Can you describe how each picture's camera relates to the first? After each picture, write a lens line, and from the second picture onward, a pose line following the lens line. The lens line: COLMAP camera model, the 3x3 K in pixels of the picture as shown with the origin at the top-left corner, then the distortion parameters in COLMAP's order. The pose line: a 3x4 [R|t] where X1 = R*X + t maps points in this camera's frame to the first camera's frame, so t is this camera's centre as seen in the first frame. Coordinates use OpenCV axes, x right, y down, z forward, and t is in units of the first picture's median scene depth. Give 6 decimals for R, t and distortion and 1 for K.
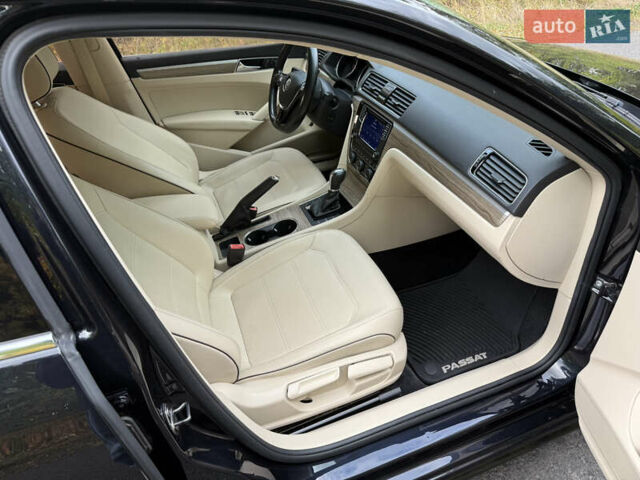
lens RADIAL K [[444.5, 0, 320.0], [0, 444.5, 240.0], [0, 0, 1]] dist [0.061913, -0.121660]
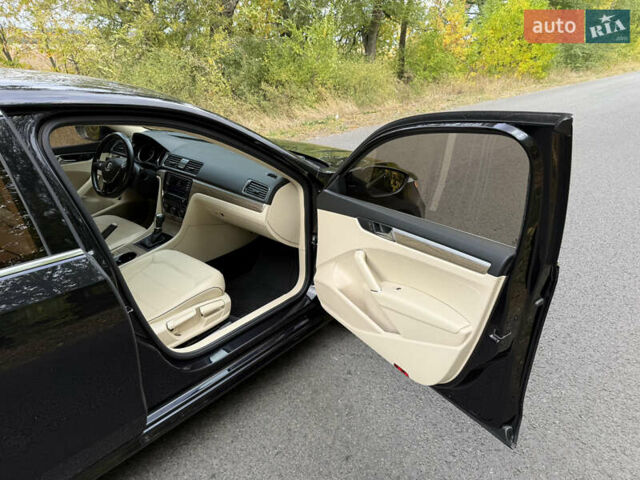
lens RADIAL K [[444.5, 0, 320.0], [0, 444.5, 240.0], [0, 0, 1]] dist [0.061913, -0.121660]
pose [[0.857465, -0.136538, 0.496096, -0.287970], [0.246566, 0.955276, -0.163256, 0.346798], [-0.451618, 0.262306, 0.852782, -0.592312]]
